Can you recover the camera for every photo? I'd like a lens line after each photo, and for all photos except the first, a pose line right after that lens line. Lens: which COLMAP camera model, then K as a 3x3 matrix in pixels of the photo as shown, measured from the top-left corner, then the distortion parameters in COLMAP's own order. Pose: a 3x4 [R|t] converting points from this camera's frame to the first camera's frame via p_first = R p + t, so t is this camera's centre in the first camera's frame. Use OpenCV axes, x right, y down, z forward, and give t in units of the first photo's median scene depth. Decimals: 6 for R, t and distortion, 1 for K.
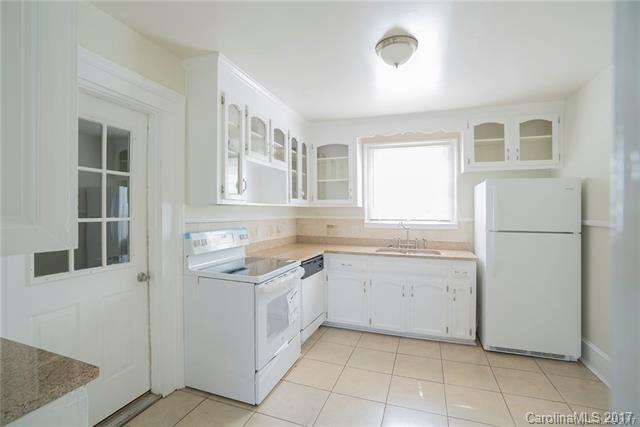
lens RADIAL K [[311.7, 0, 325.1], [0, 311.7, 203.6], [0, 0, 1]] dist [-0.027344, 0.011260]
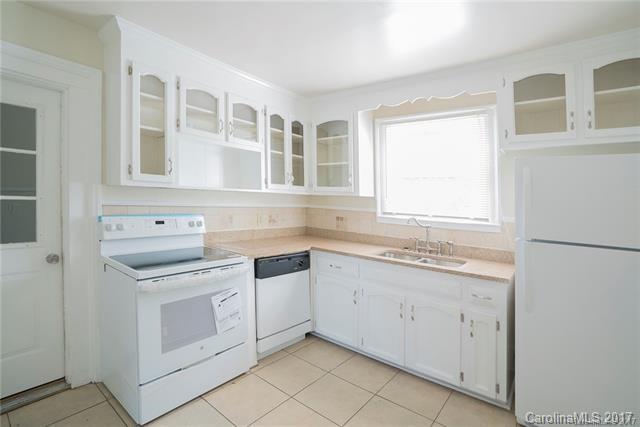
lens RADIAL K [[311.7, 0, 317.5], [0, 311.7, 185.6], [0, 0, 1]] dist [-0.027344, 0.011260]
pose [[0.939406, 0.020438, -0.342195, 0.320460], [-0.028657, 0.999409, -0.018979, 0.001609], [0.341605, 0.027635, 0.939437, 0.229576]]
